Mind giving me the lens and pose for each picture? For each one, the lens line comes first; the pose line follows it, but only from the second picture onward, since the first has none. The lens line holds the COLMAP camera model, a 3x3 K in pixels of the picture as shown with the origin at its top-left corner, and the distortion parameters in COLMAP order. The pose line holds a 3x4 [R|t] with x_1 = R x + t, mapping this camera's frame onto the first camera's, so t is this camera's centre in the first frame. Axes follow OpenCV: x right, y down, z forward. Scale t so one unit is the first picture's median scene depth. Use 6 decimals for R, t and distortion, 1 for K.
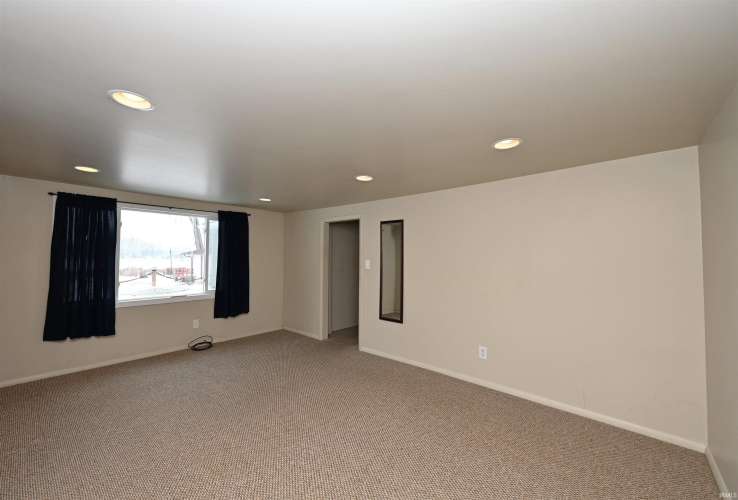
lens RADIAL K [[299.6, 0, 354.5], [0, 299.6, 250.7], [0, 0, 1]] dist [0.000294, 0.000069]
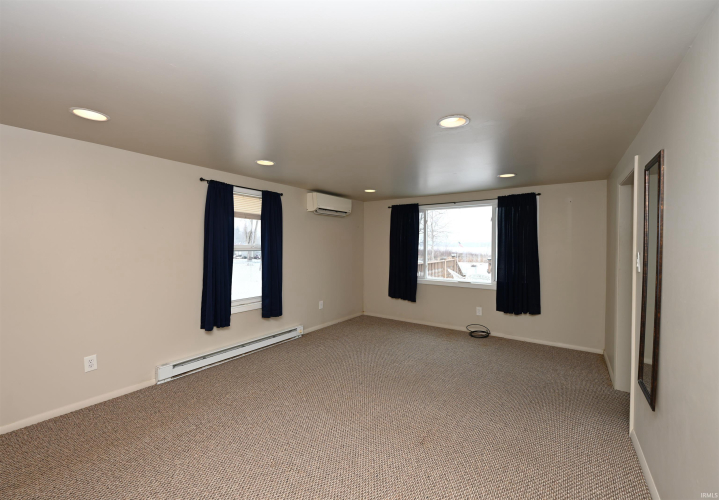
lens RADIAL K [[298.7, 0, 360.0], [0, 298.7, 246.1], [0, 0, 1]] dist [0.000193, -0.000013]
pose [[0.127223, 0.002974, -0.991870, 0.446167], [0.018558, 0.999813, 0.005378, 0.007727], [0.991701, -0.019092, 0.127144, 0.481580]]
